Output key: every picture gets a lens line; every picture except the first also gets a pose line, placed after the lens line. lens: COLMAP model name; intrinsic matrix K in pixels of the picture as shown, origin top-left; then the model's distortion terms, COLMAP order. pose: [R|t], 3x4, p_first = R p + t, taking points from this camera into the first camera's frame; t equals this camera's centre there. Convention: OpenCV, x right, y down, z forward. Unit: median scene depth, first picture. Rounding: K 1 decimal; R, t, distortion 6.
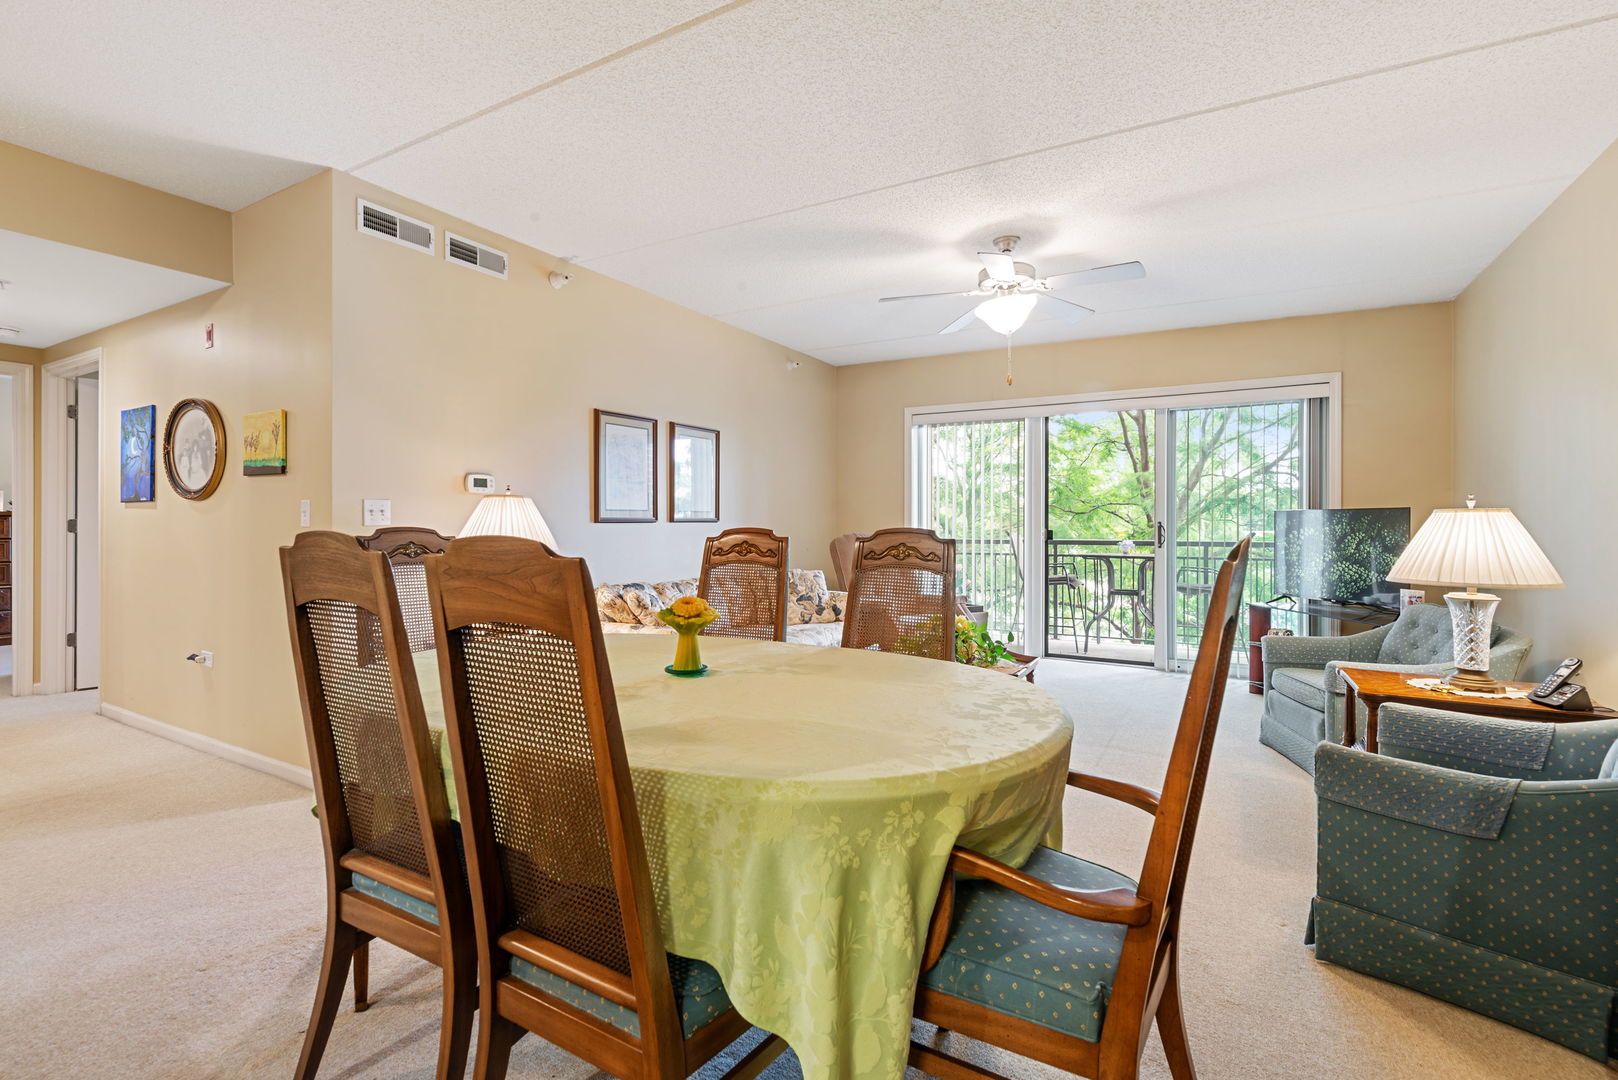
lens RADIAL K [[718.4, 0, 804.5], [0, 718.4, 535.5], [0, 0, 1]] dist [0.001010, -0.000142]
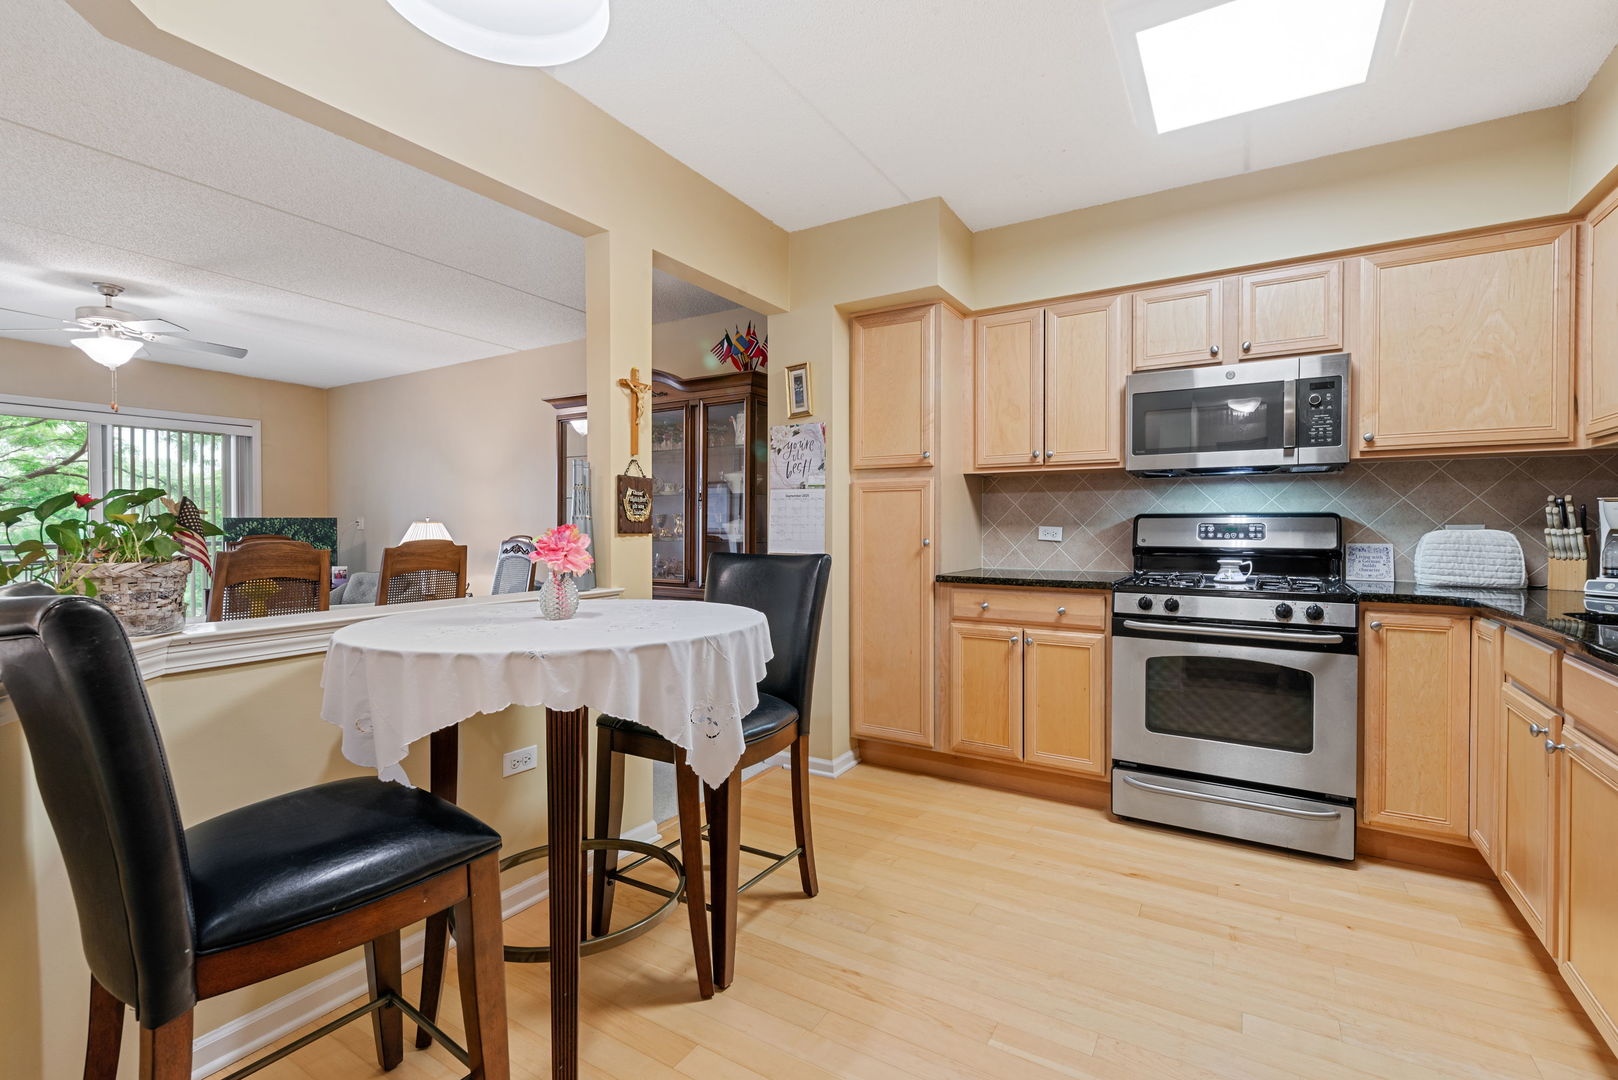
lens RADIAL K [[718.4, 0, 804.5], [0, 718.4, 535.5], [0, 0, 1]] dist [0.001010, -0.000142]
pose [[0.032592, -0.015692, 0.999346, -0.864047], [0.014314, 0.999782, 0.015232, -0.009680], [-0.999366, 0.013808, 0.032810, -0.159130]]
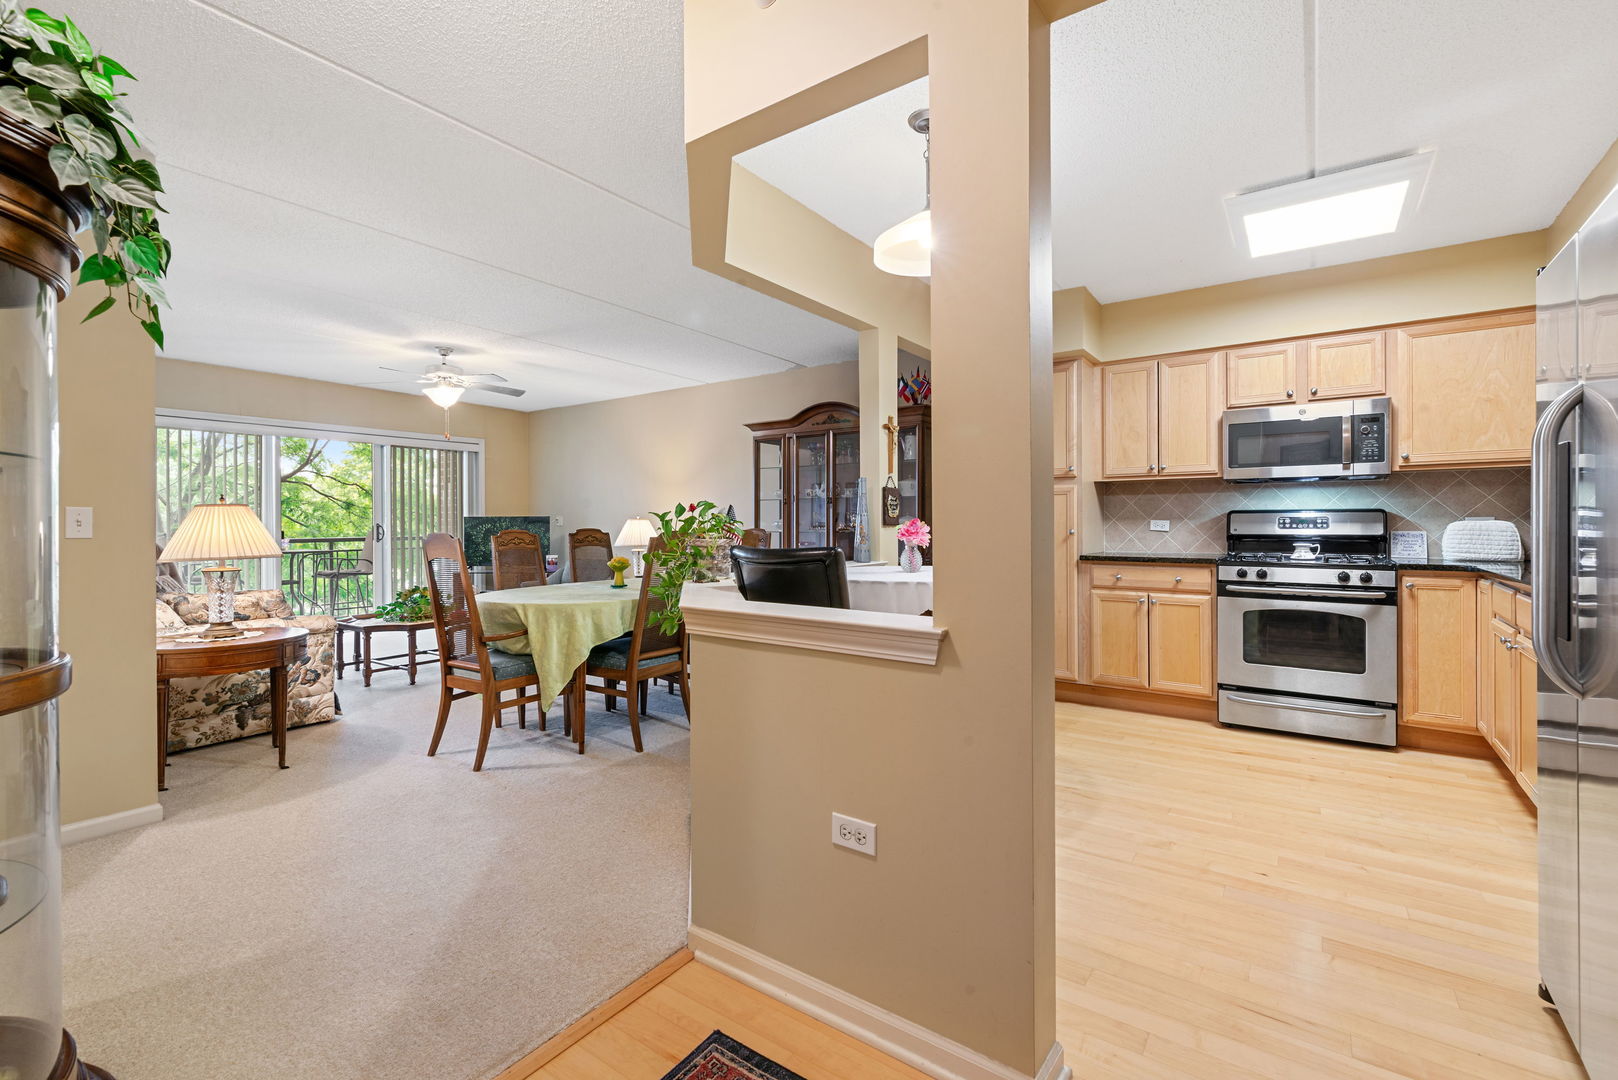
lens RADIAL K [[699.2, 0, 804.8], [0, 699.2, 524.1], [0, 0, 1]] dist [0.000368, 0.000234]
pose [[0.102357, -0.004642, 0.994737, -1.205847], [0.018553, 0.999824, 0.002757, -0.010424], [-0.994575, 0.018173, 0.102425, 0.050099]]
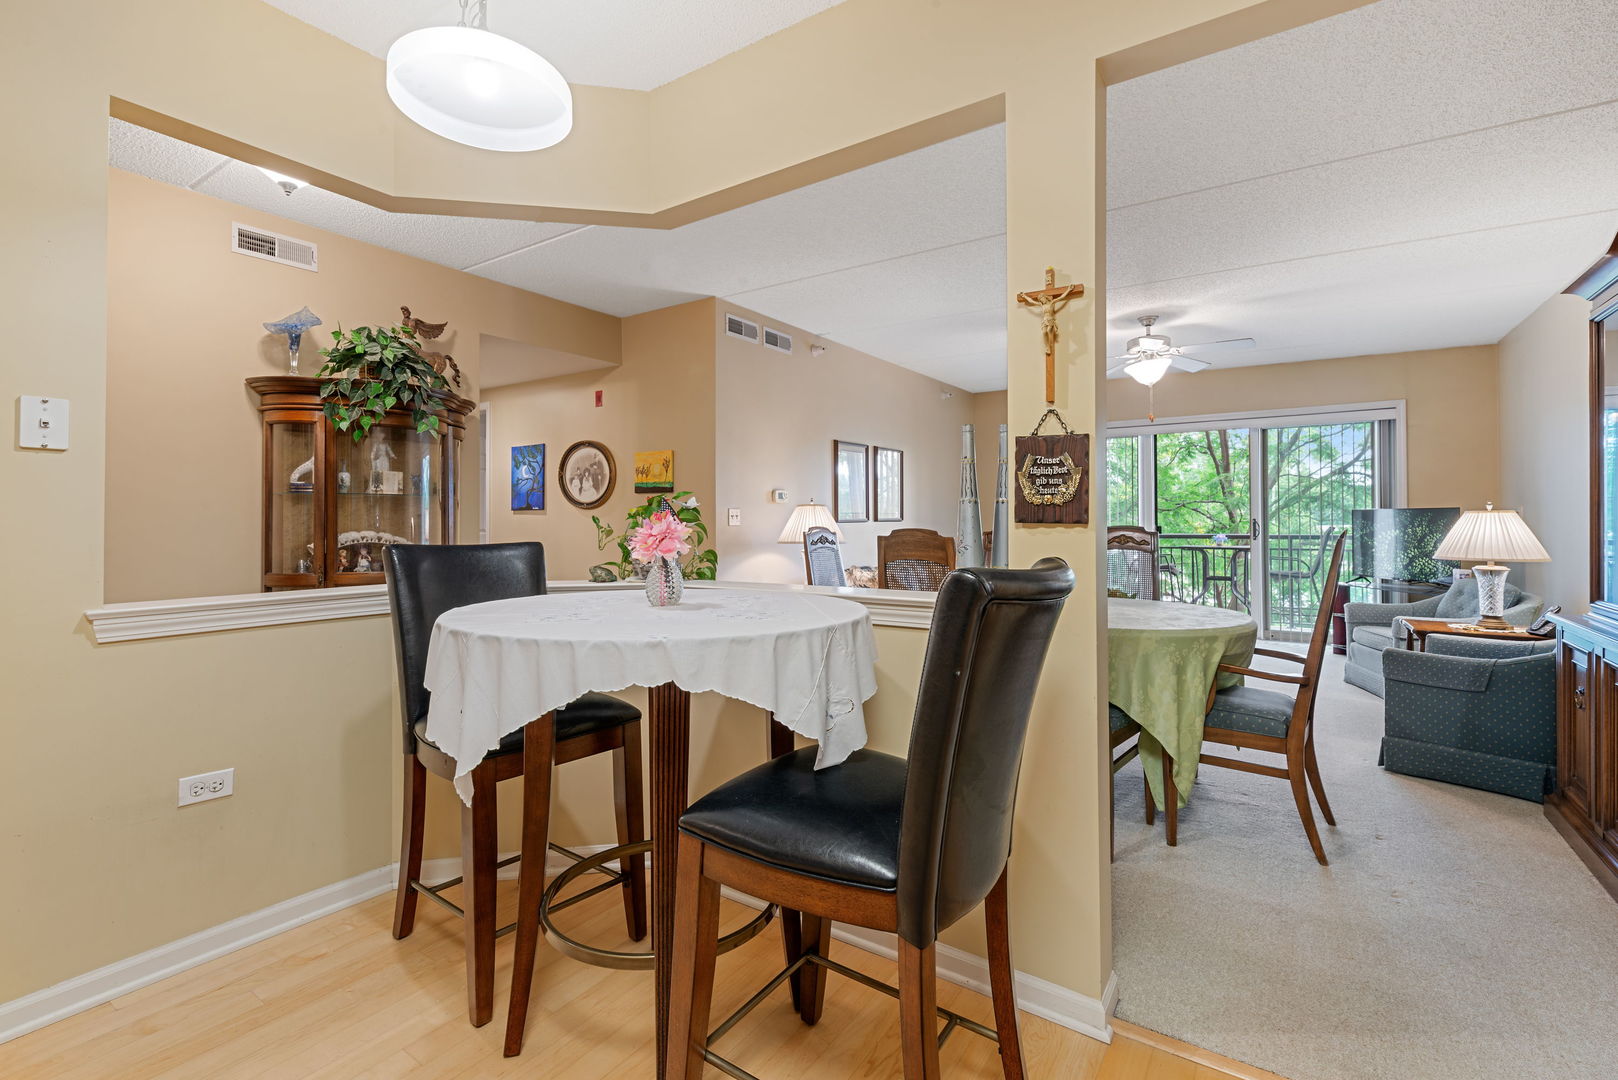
lens RADIAL K [[716.1, 0, 808.2], [0, 716.1, 522.5], [0, 0, 1]] dist [0.000005, 0.000119]
pose [[0.997756, -0.006098, -0.066673, -0.290167], [0.005143, 0.999882, -0.014475, 0.001813], [0.066753, 0.014100, 0.997670, -0.428788]]
